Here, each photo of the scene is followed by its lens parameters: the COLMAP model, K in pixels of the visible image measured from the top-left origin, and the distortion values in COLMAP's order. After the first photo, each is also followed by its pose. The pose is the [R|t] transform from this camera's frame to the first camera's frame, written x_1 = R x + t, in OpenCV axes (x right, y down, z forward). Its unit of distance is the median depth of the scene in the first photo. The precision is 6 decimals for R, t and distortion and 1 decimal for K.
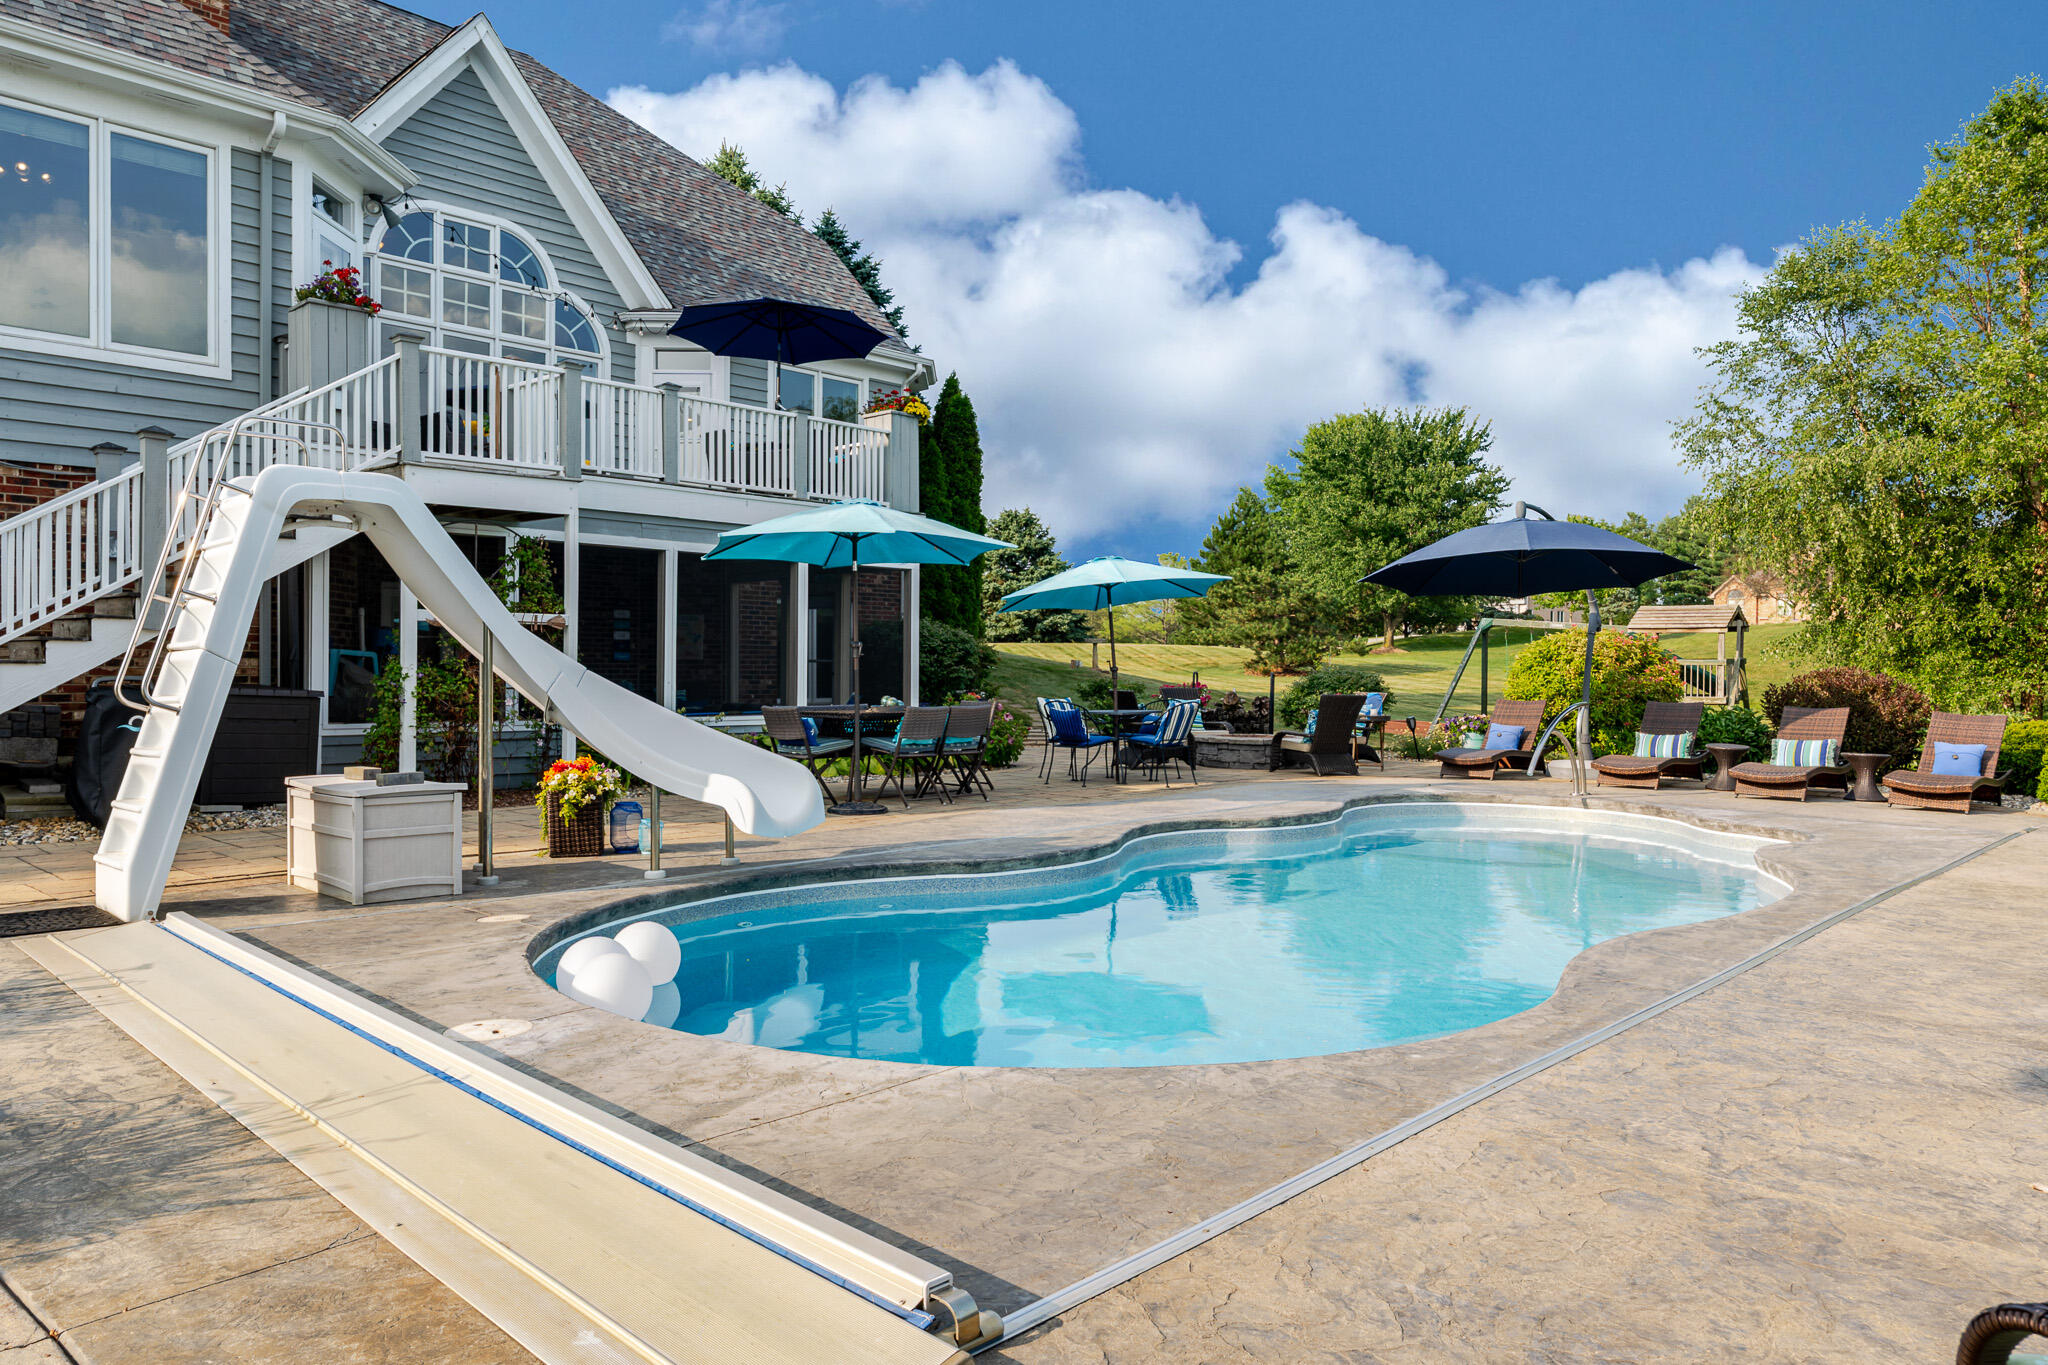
lens RADIAL K [[1339.6, 0, 1024.6], [0, 1339.6, 687.5], [0, 0, 1]] dist [-0.000732, 0.001226]
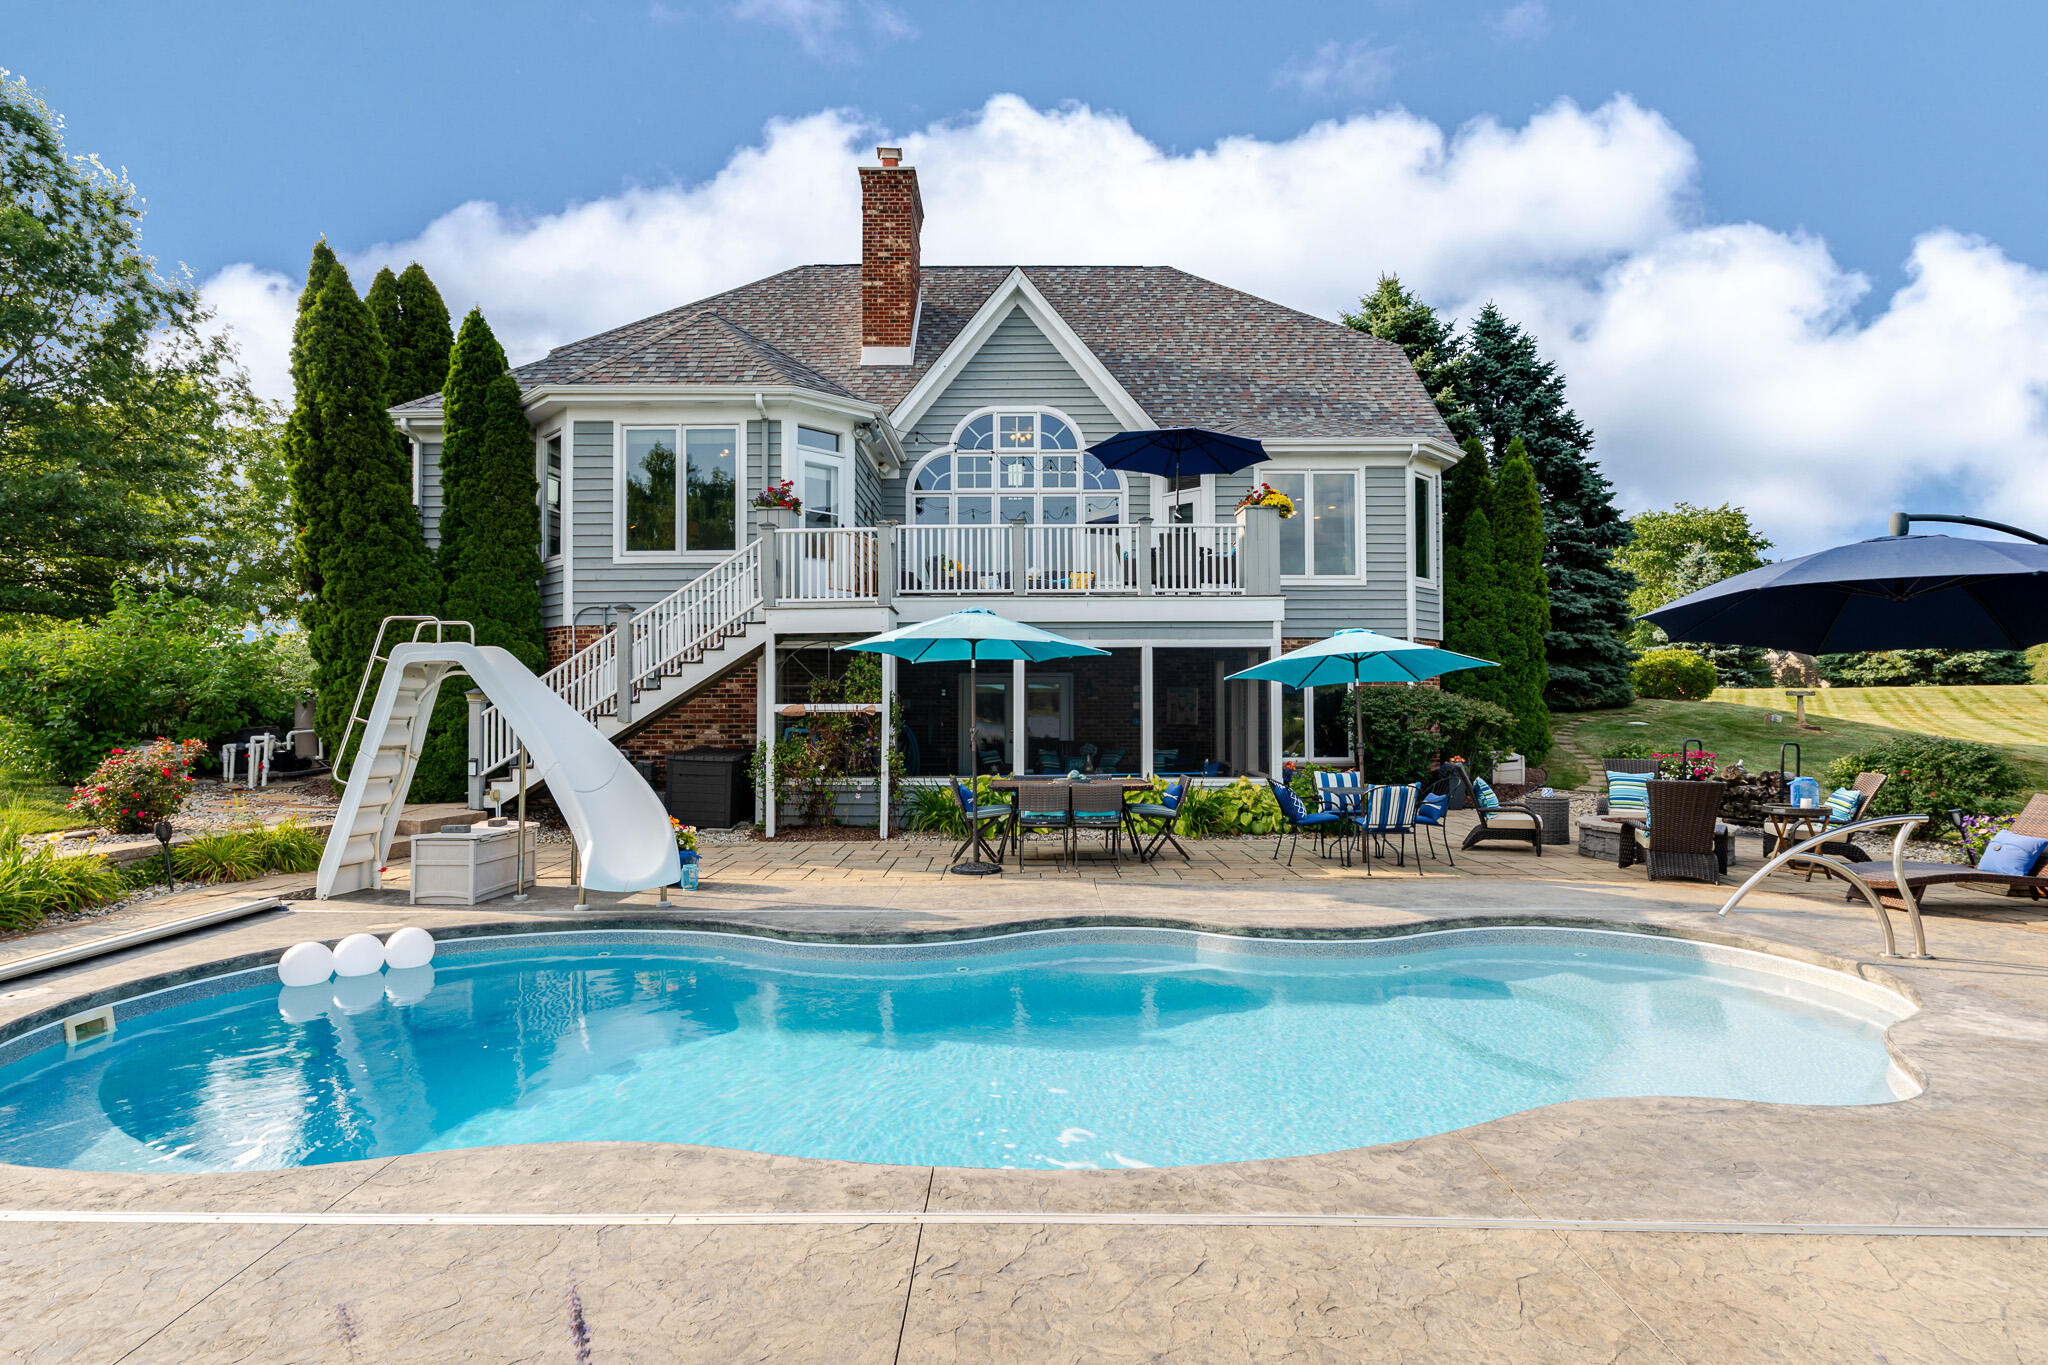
lens RADIAL K [[1055.5, 0, 1027.3], [0, 1055.5, 689.3], [0, 0, 1]] dist [-0.000382, 0.000601]
pose [[0.685983, -0.021116, -0.727311, 0.464643], [-0.002542, 0.999503, -0.031416, -0.030783], [0.727613, 0.023400, 0.685589, 0.309294]]
